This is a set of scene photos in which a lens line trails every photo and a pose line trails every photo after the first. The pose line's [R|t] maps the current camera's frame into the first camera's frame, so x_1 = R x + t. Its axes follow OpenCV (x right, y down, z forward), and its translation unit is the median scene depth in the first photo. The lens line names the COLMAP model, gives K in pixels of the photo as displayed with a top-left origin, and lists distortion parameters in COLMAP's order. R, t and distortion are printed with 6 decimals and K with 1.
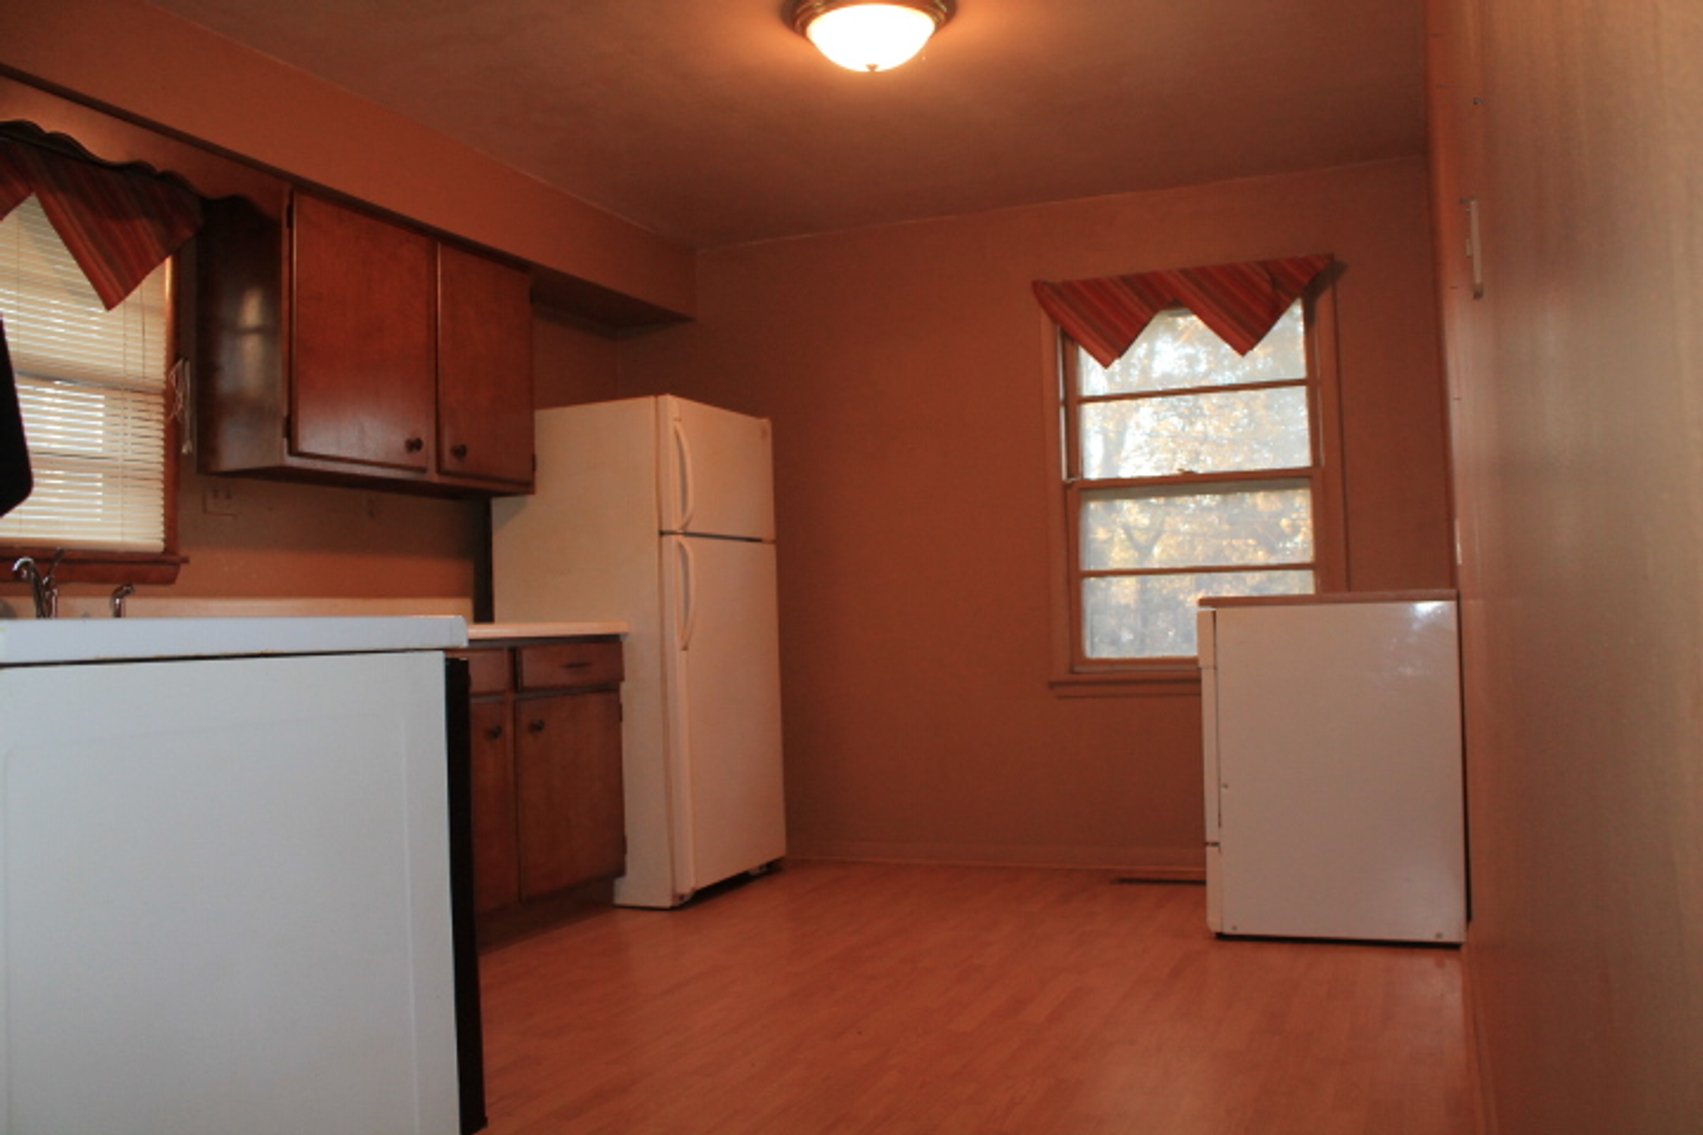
lens RADIAL K [[1460.7, 0, 851.8], [0, 1460.7, 563.4], [0, 0, 1]] dist [-0.158679, 0.140753]
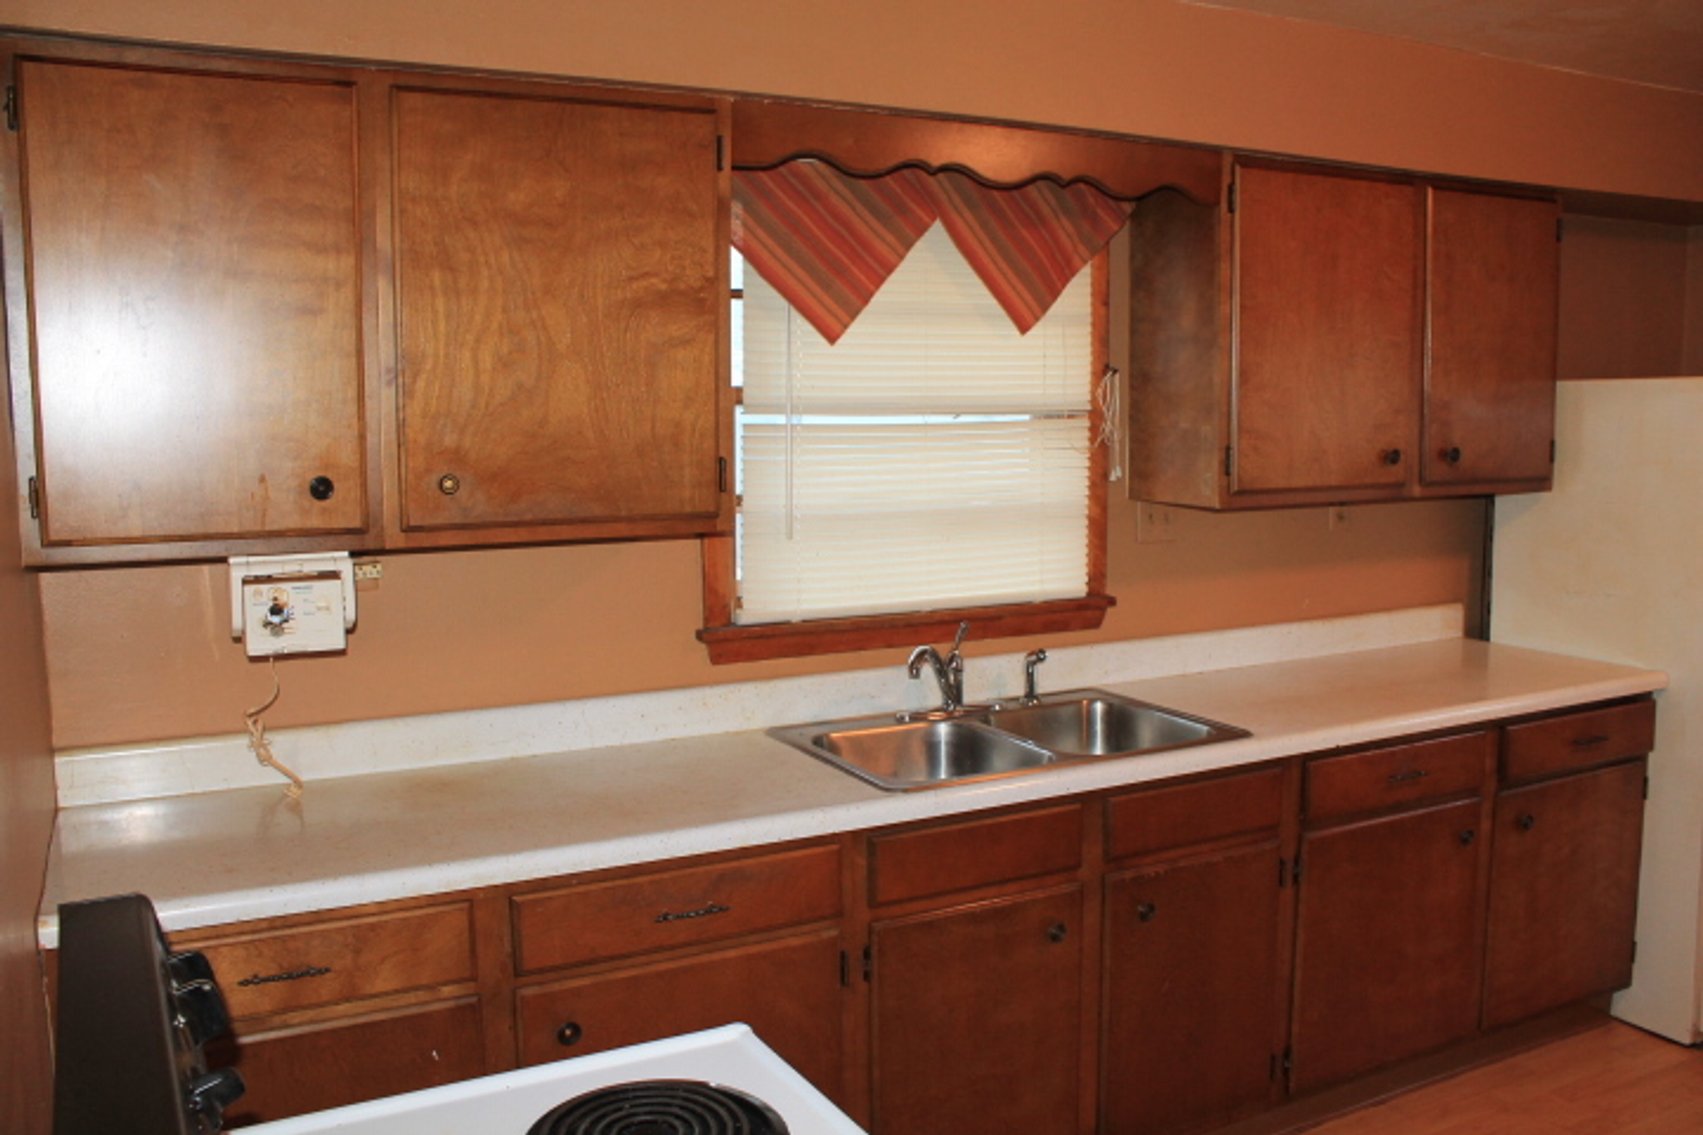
lens RADIAL K [[1460.7, 0, 851.8], [0, 1460.7, 563.4], [0, 0, 1]] dist [-0.158679, 0.140753]
pose [[0.768385, 0.099009, -0.632283, -0.025741], [0.012853, 0.985374, 0.169919, -0.170957], [0.639859, -0.138690, 0.755874, 0.208827]]
